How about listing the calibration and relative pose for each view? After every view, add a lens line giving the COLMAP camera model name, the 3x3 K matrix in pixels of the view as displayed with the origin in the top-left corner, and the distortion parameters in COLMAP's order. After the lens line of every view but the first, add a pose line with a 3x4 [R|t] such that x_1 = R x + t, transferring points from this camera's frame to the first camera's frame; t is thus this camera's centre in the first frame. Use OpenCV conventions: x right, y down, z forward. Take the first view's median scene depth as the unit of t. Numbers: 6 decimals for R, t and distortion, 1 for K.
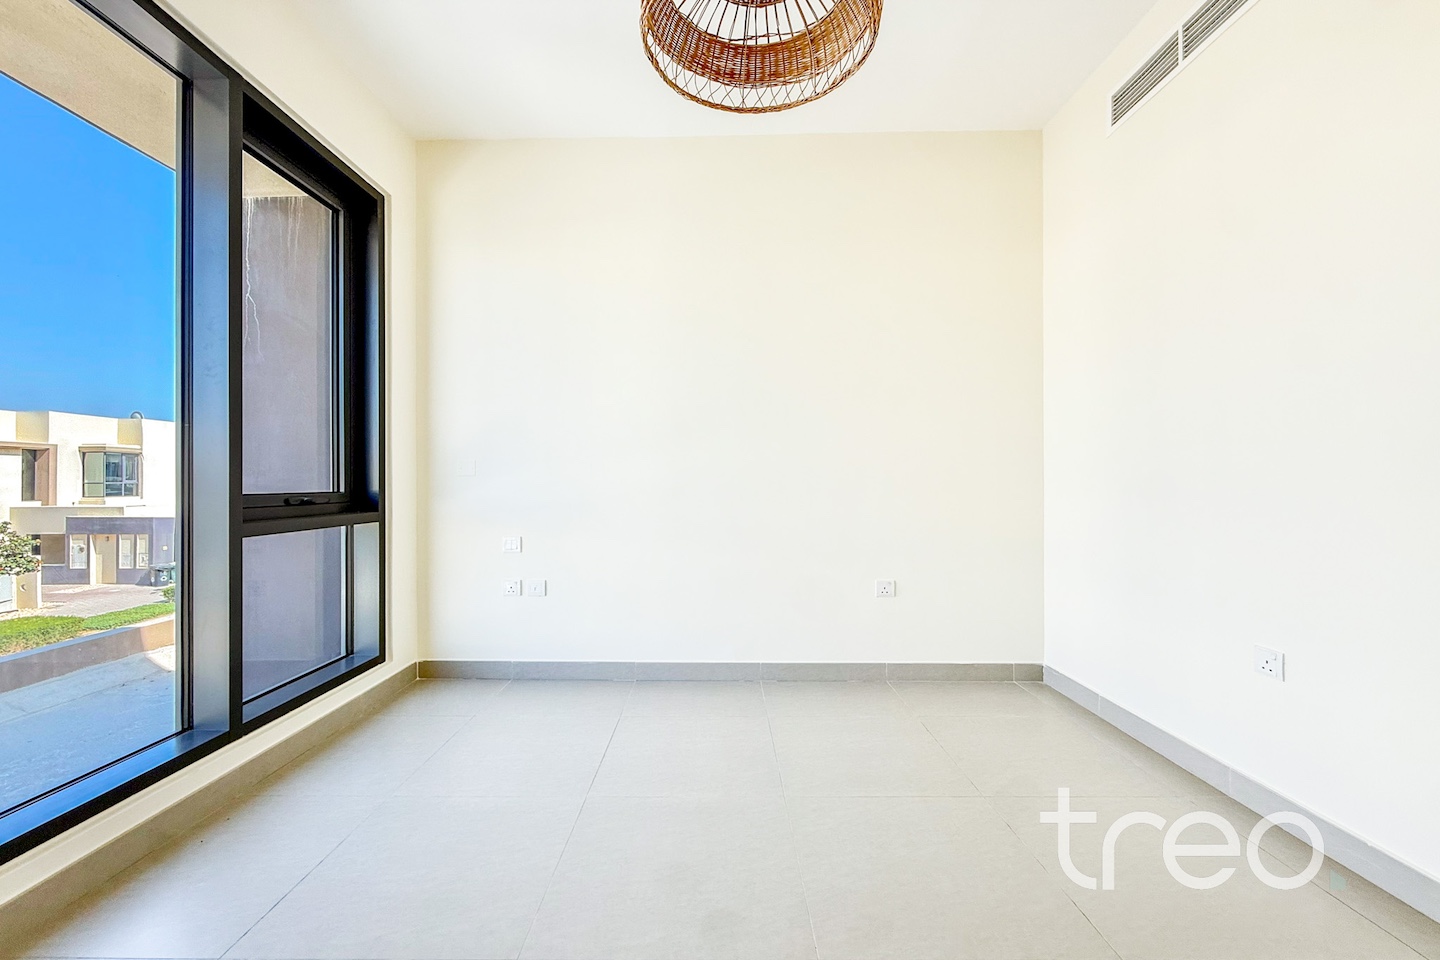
lens RADIAL K [[573.7, 0, 726.1], [0, 573.7, 484.1], [0, 0, 1]] dist [0.000594, -0.000084]
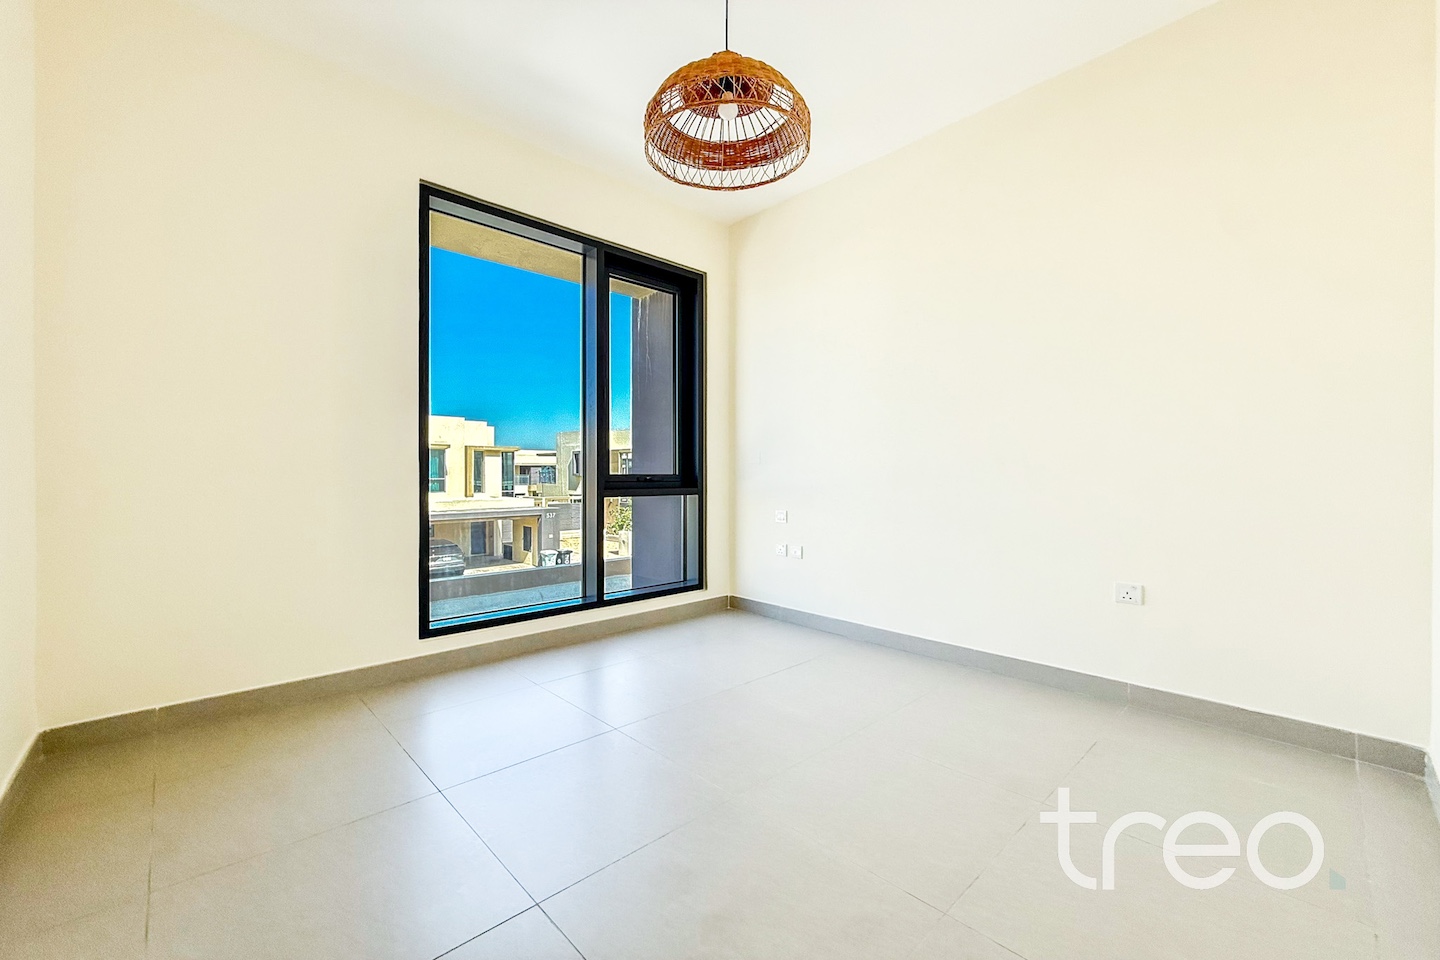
lens RADIAL K [[574.1, 0, 715.9], [0, 574.1, 478.1], [0, 0, 1]] dist [-0.005687, 0.000192]
pose [[0.696951, 0.007733, -0.717078, 0.499579], [-0.002797, 0.999964, 0.008065, 0.010826], [0.717114, -0.003615, 0.696947, -0.005718]]
